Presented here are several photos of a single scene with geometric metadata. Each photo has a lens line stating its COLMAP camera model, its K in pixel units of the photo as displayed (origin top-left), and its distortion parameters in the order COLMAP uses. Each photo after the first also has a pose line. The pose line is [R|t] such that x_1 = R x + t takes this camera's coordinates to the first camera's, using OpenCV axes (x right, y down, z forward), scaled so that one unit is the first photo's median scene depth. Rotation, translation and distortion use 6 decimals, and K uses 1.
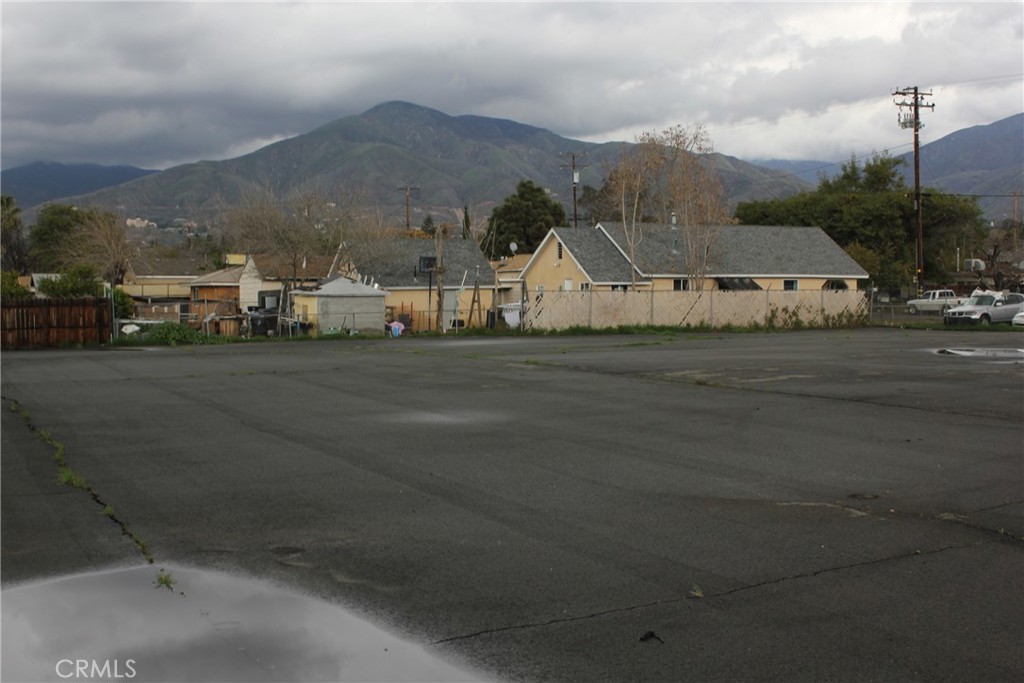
lens RADIAL K [[1247.1, 0, 505.0], [0, 1247.1, 366.9], [0, 0, 1]] dist [-0.093627, 0.172498]
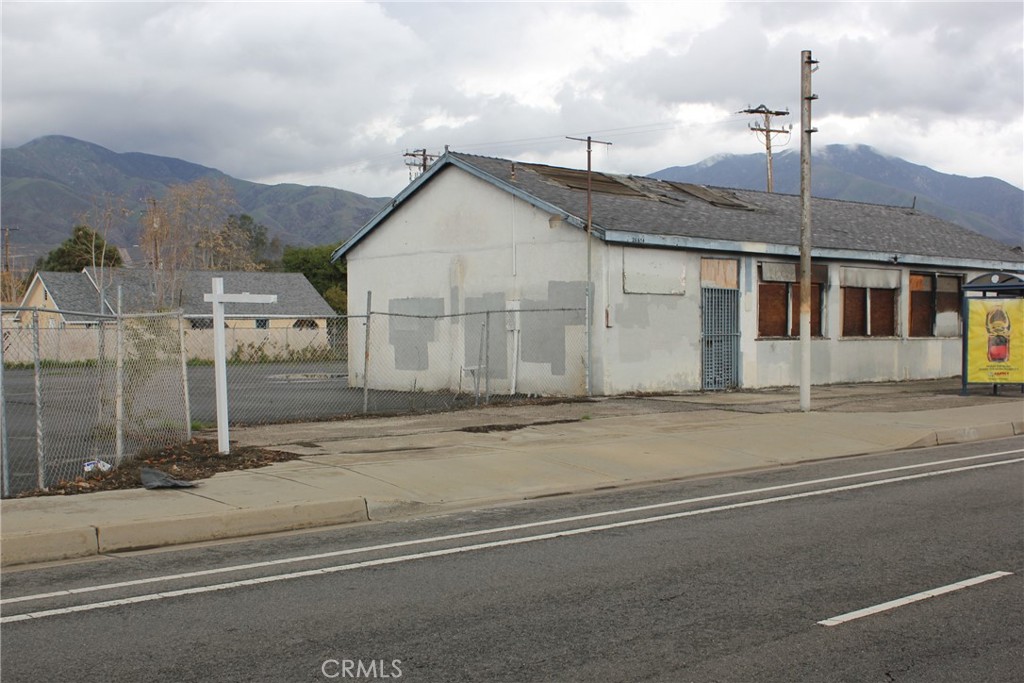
lens RADIAL K [[1247.1, 0, 505.0], [0, 1247.1, 366.9], [0, 0, 1]] dist [-0.093627, 0.172498]
pose [[0.966541, -0.006162, 0.256439, 0.153276], [0.014877, 0.999375, -0.032059, 0.013229], [-0.256081, 0.034801, 0.966029, -0.154985]]
